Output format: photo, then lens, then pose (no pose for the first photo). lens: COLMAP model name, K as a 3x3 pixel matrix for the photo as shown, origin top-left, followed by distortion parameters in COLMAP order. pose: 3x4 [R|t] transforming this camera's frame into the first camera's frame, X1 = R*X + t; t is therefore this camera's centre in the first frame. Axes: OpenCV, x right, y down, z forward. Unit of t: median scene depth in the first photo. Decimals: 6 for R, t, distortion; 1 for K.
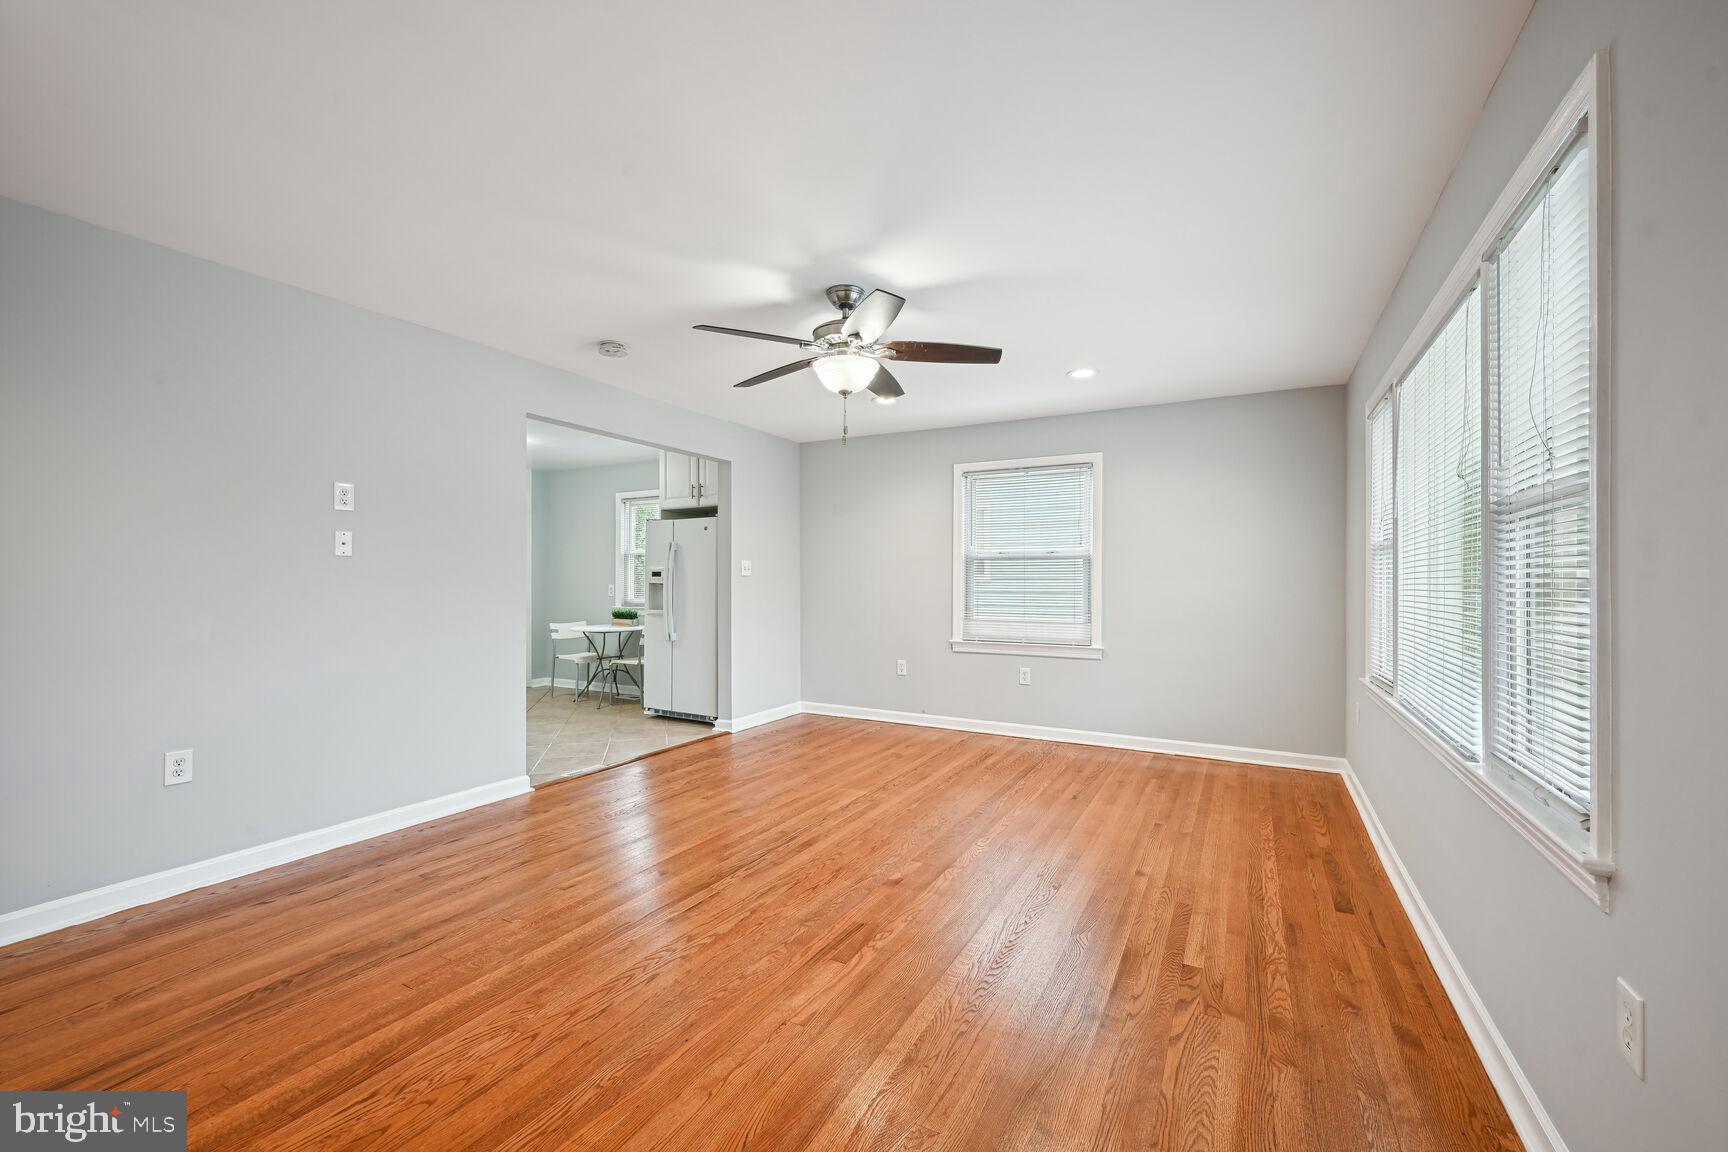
lens RADIAL K [[694.7, 0, 882.9], [0, 694.7, 584.5], [0, 0, 1]] dist [-0.000885, 0.002038]
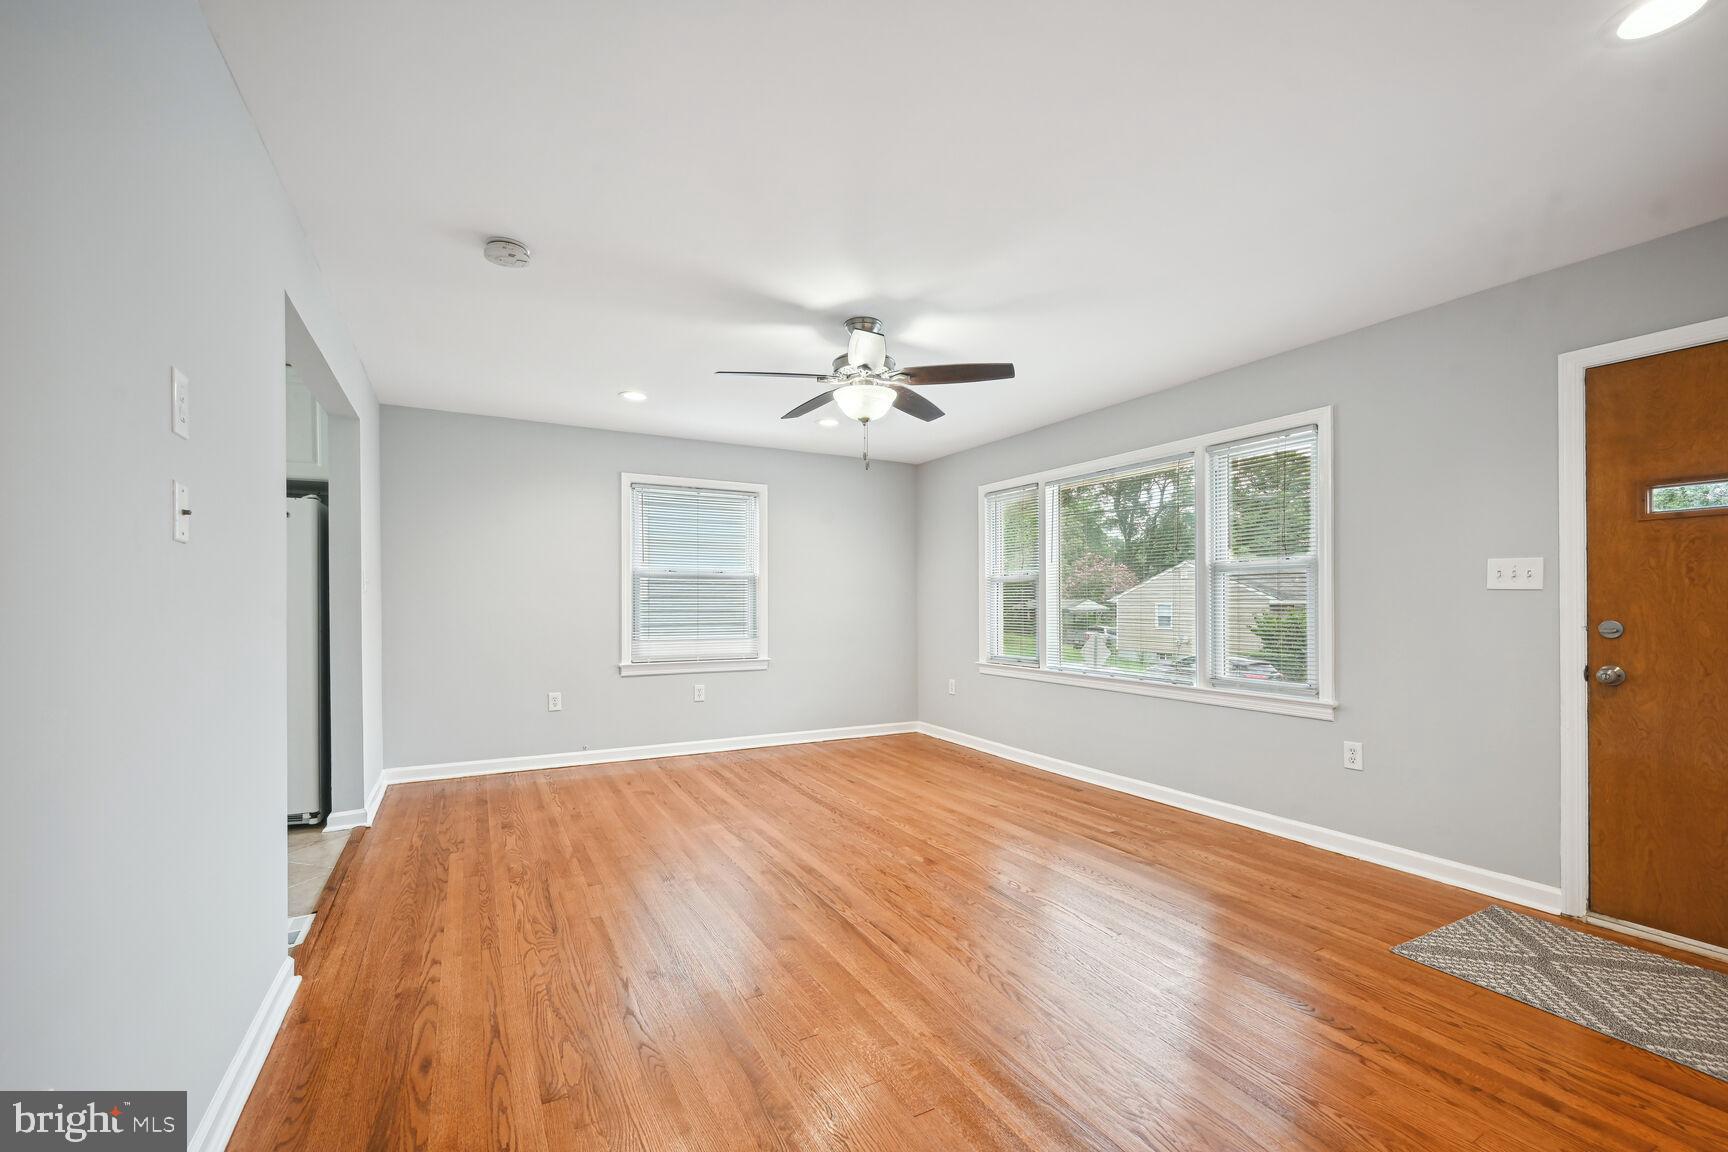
lens RADIAL K [[694.7, 0, 870.6], [0, 694.7, 610.8], [0, 0, 1]] dist [-0.000885, 0.002038]
pose [[0.550717, -0.012528, 0.834598, -0.628835], [0.001594, 0.999901, 0.013958, -0.003412], [-0.834691, -0.006357, 0.550682, 0.282514]]
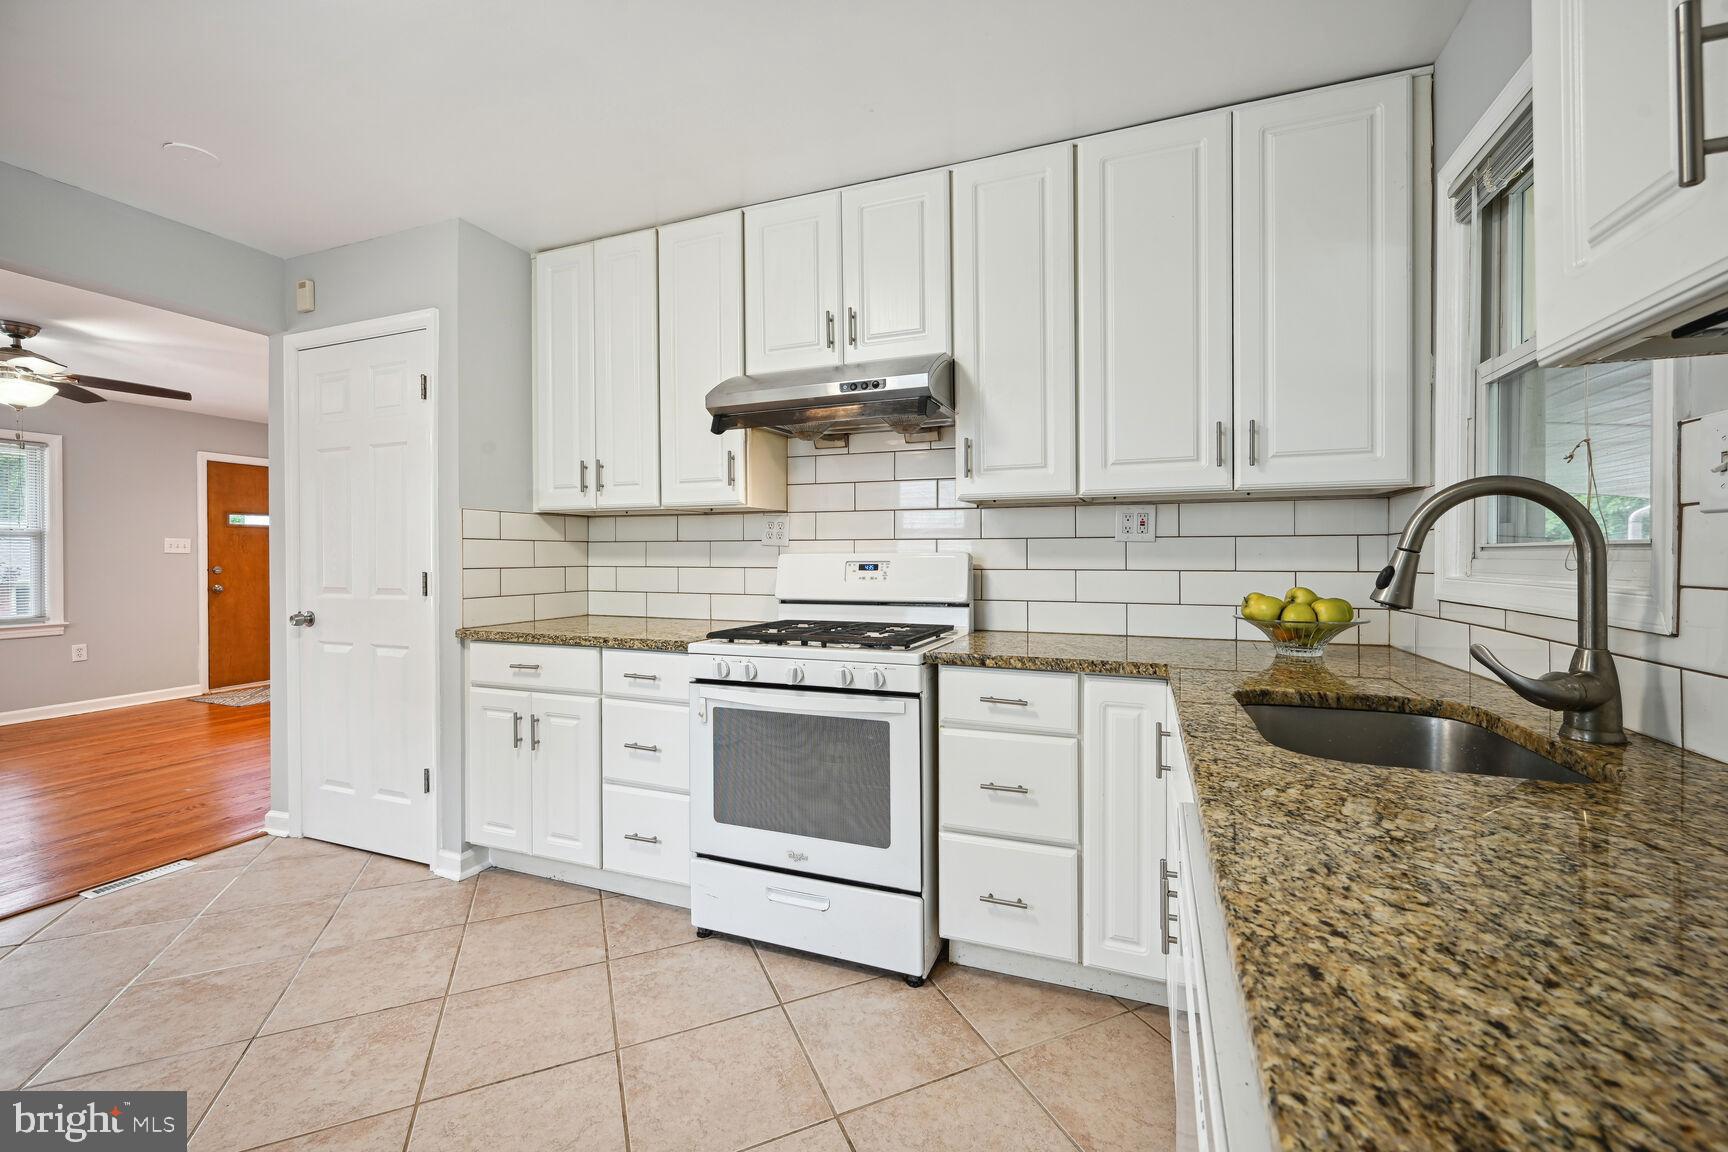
lens RADIAL K [[694.7, 0, 869.3], [0, 694.7, 556.0], [0, 0, 1]] dist [-0.000885, 0.002038]
pose [[-0.993646, 0.001232, -0.112544, -0.961154], [0.001182, 0.999999, 0.000506, -0.006191], [0.112544, 0.000370, -0.993647, 1.623888]]
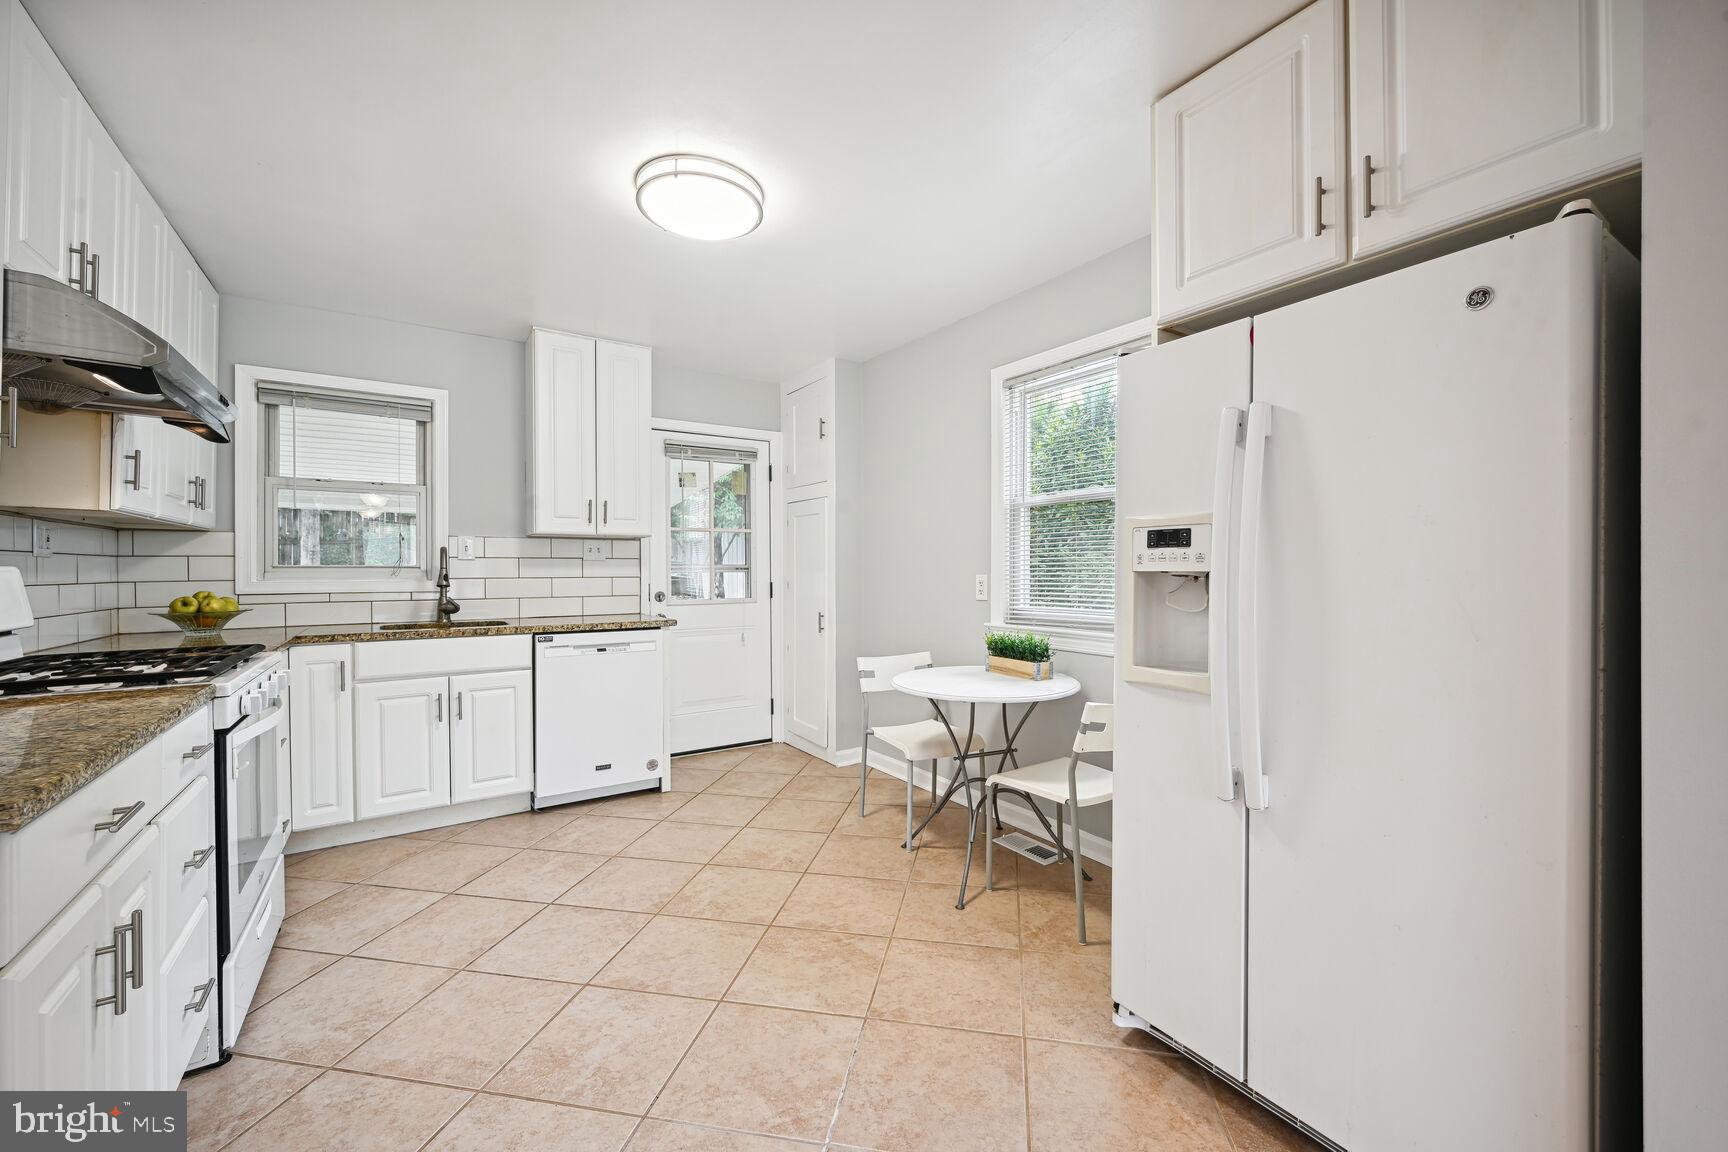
lens RADIAL K [[694.7, 0, 850.2], [0, 694.7, 580.2], [0, 0, 1]] dist [-0.000885, 0.002038]
pose [[0.866623, 0.004386, -0.498945, -0.407054], [0.003640, 0.999879, 0.015112, -0.004653], [0.498951, -0.014912, 0.866502, 0.959826]]
